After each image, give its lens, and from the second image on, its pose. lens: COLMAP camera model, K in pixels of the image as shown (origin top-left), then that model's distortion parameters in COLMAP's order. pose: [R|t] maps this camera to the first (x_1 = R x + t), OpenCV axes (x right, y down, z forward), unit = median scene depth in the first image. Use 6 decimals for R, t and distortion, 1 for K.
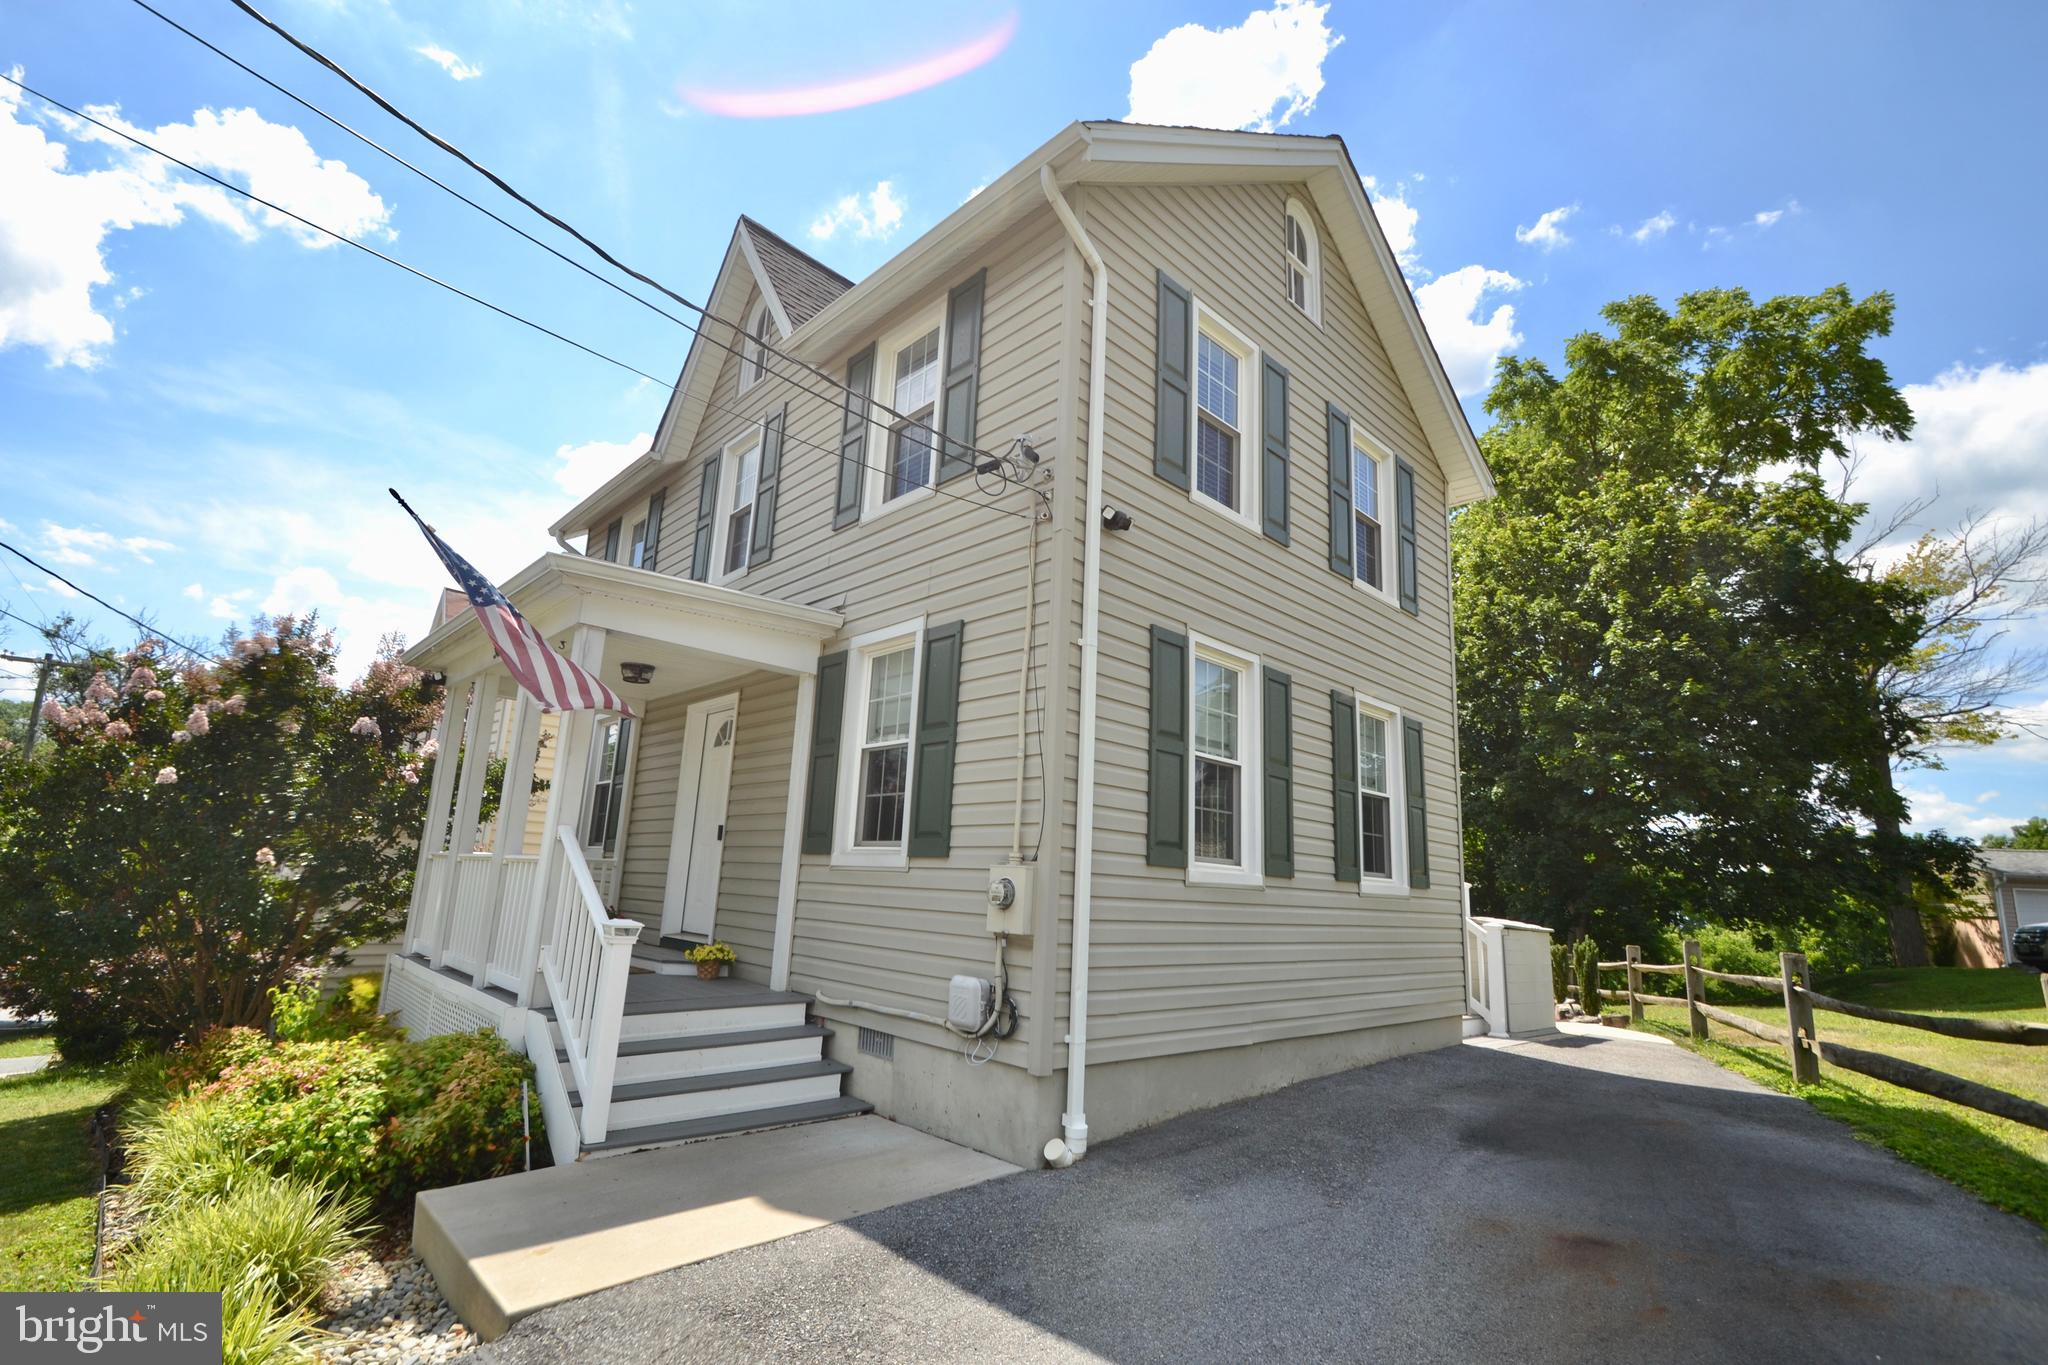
lens RADIAL K [[906.6, 0, 1025.4], [0, 906.6, 712.2], [0, 0, 1]] dist [-0.001734, -0.000669]
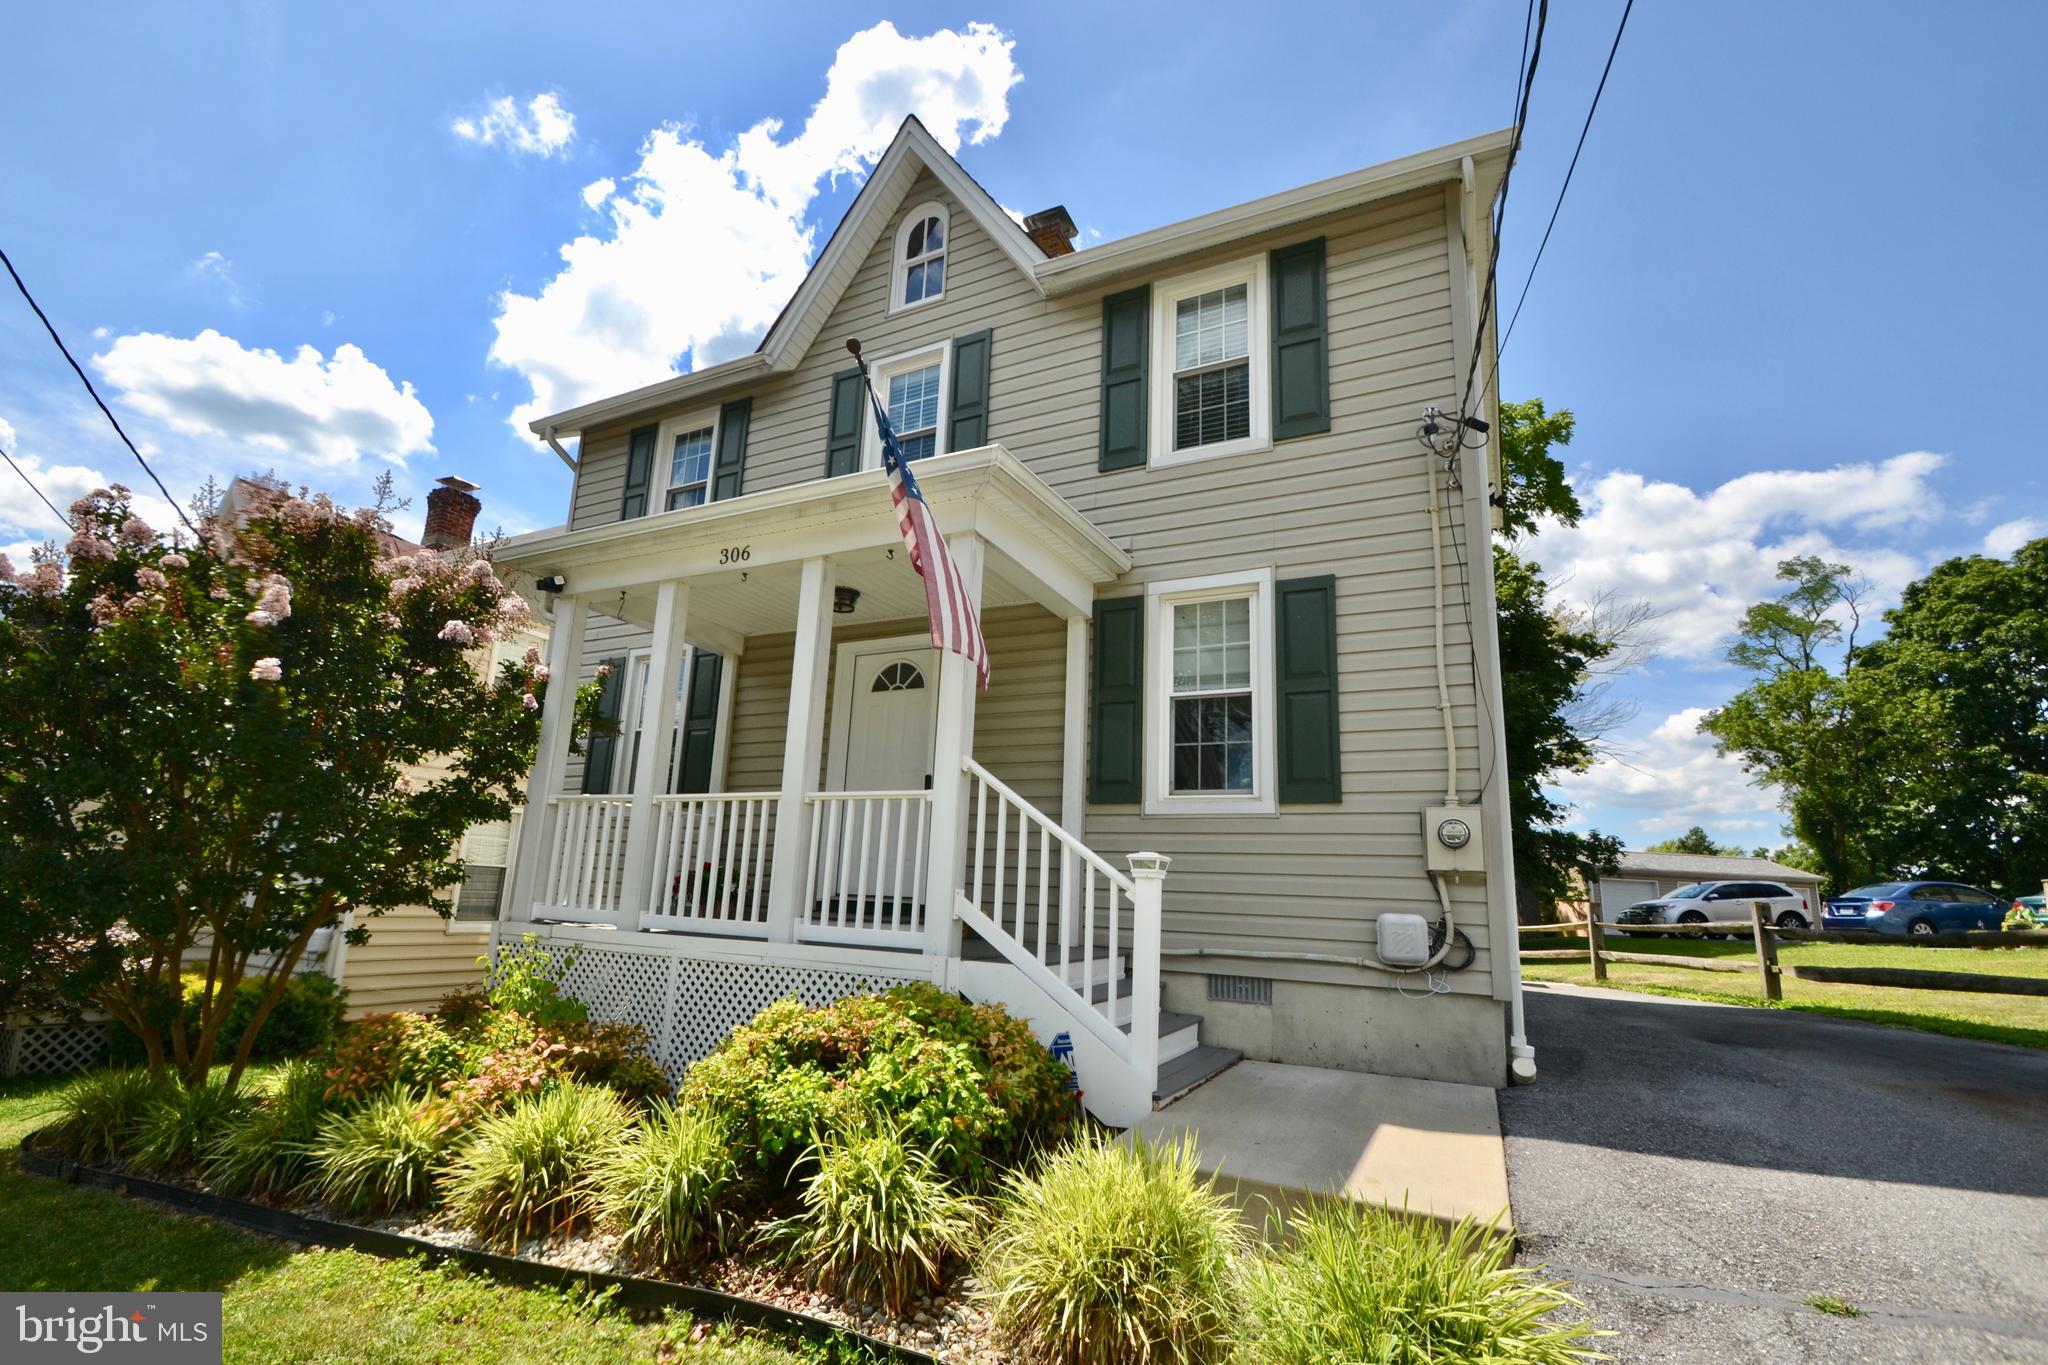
lens RADIAL K [[906.6, 0, 1025.4], [0, 906.6, 712.2], [0, 0, 1]] dist [-0.001734, -0.000669]
pose [[0.943804, 0.059584, 0.325091, -0.621338], [-0.059878, 0.998164, -0.009109, 0.072606], [-0.325037, -0.010869, 0.945639, 0.121239]]
